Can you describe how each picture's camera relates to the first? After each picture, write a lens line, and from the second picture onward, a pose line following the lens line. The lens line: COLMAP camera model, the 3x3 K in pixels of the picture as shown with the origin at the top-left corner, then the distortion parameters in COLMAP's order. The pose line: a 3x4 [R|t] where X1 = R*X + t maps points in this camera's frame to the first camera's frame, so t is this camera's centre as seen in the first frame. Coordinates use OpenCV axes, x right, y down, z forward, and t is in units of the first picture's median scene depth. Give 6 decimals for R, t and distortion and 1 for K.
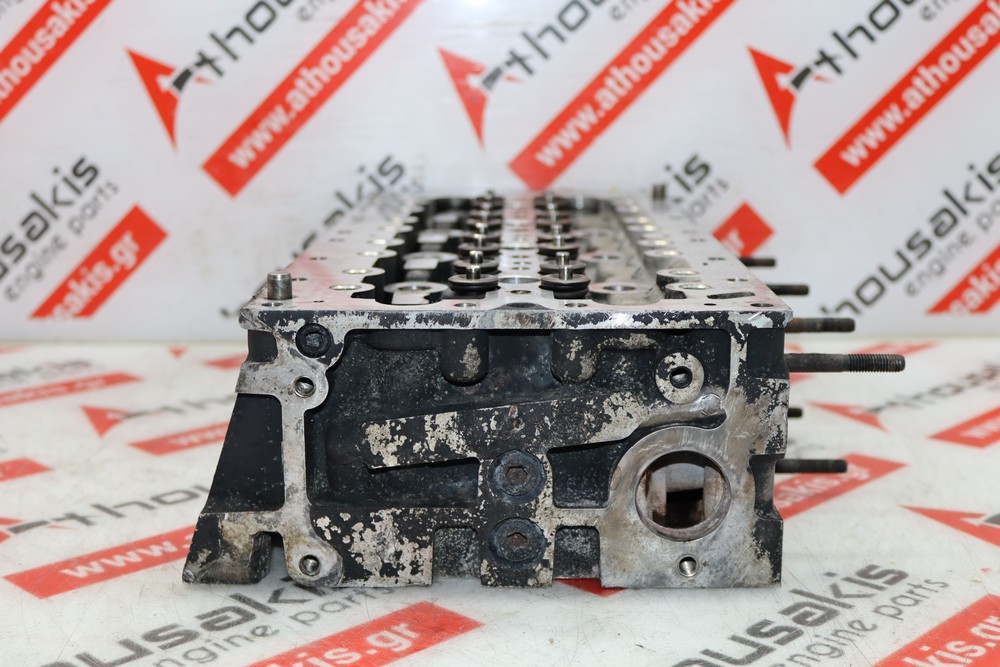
lens RADIAL K [[1489.4, 0, 490.7], [0, 1489.4, 329.8], [0, 0, 1]] dist [-0.026767, 0.000000]
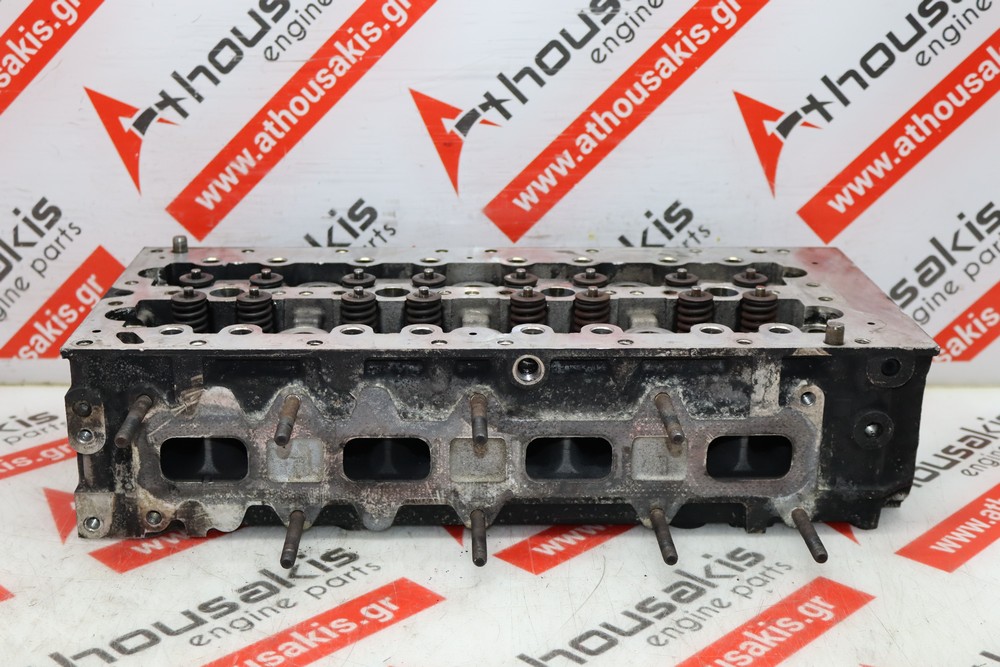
lens RADIAL K [[1489.4, 0, 490.9], [0, 1489.4, 368.6], [0, 0, 1]] dist [-0.026767, 0.000000]
pose [[0.999940, 0.009796, 0.004889, 0.013054], [-0.010359, 0.991079, 0.132869, -0.139343], [-0.003544, -0.132912, 0.991122, 0.026367]]
